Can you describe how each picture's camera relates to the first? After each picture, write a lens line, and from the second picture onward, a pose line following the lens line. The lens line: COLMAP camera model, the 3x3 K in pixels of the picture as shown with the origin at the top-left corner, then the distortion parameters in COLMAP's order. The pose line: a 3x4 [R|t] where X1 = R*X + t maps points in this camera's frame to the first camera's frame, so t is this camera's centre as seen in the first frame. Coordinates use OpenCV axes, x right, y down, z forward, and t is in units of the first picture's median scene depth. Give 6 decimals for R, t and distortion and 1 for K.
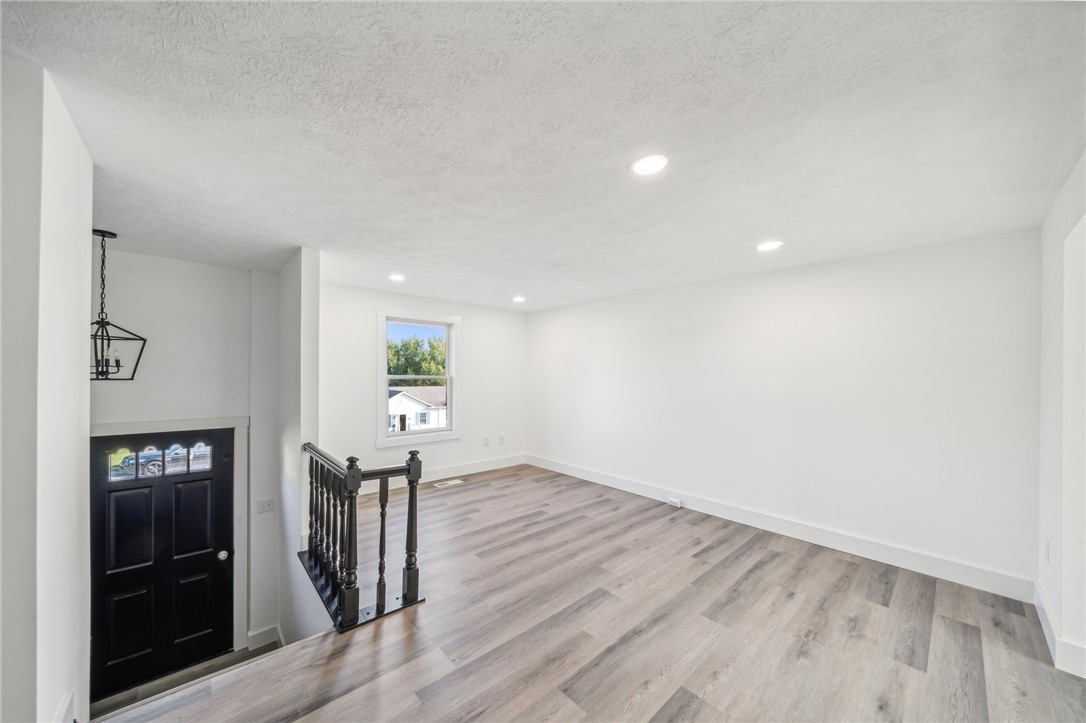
lens RADIAL K [[380.9, 0, 543.4], [0, 380.9, 377.0], [0, 0, 1]] dist [-0.005923, 0.000066]
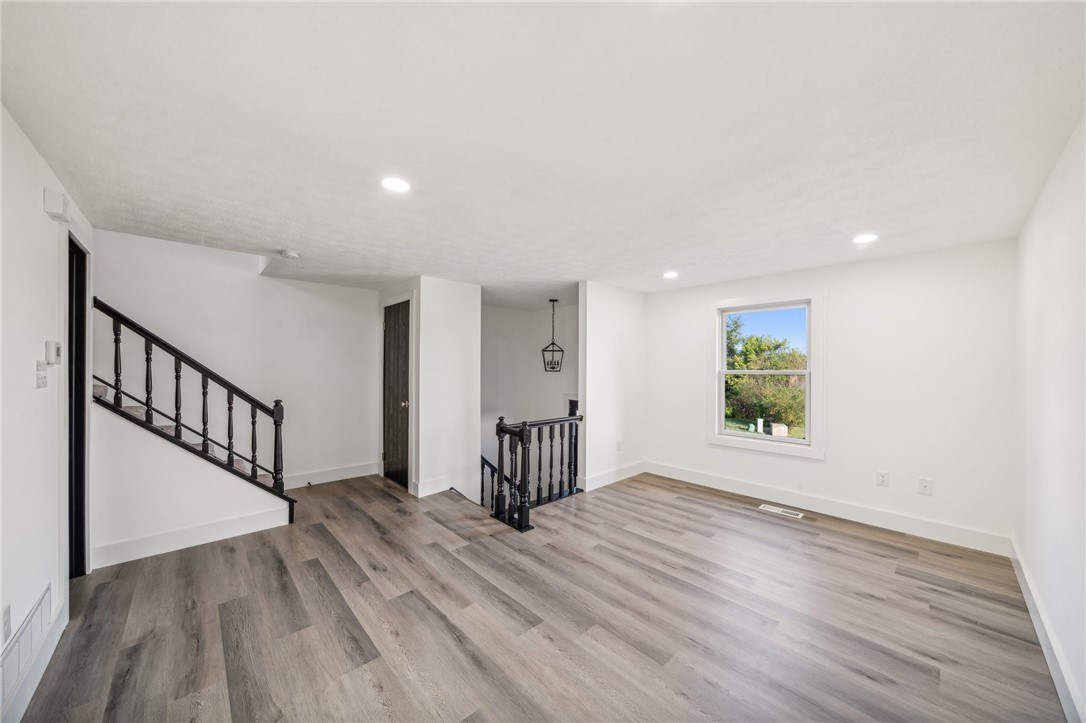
lens RADIAL K [[380.9, 0, 546.4], [0, 380.9, 365.1], [0, 0, 1]] dist [-0.005923, 0.000066]
pose [[0.017662, -0.011226, -0.999781, 0.870238], [-0.013363, 0.999845, -0.011463, -0.001300], [0.999755, 0.013563, 0.017509, 0.859693]]
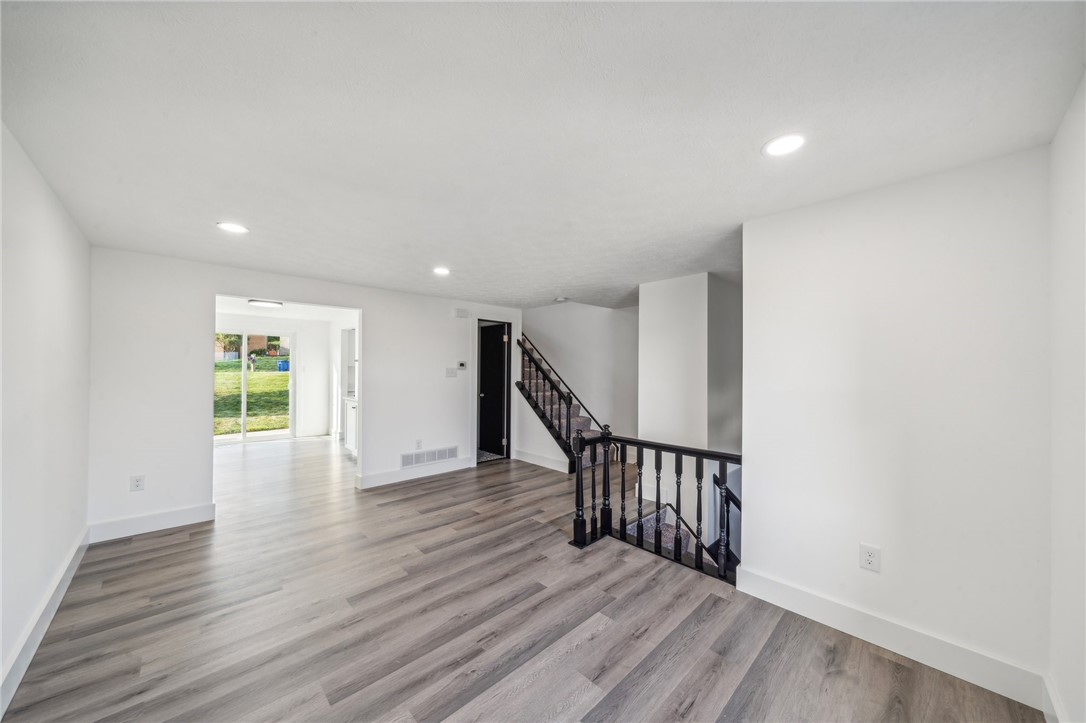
lens RADIAL K [[380.9, 0, 542.8], [0, 380.9, 363.3], [0, 0, 1]] dist [-0.005923, 0.000066]
pose [[-0.999484, -0.020498, -0.024723, -0.145496], [-0.020340, 0.999771, -0.006603, -0.020434], [0.024852, -0.006097, -0.999673, 1.890732]]
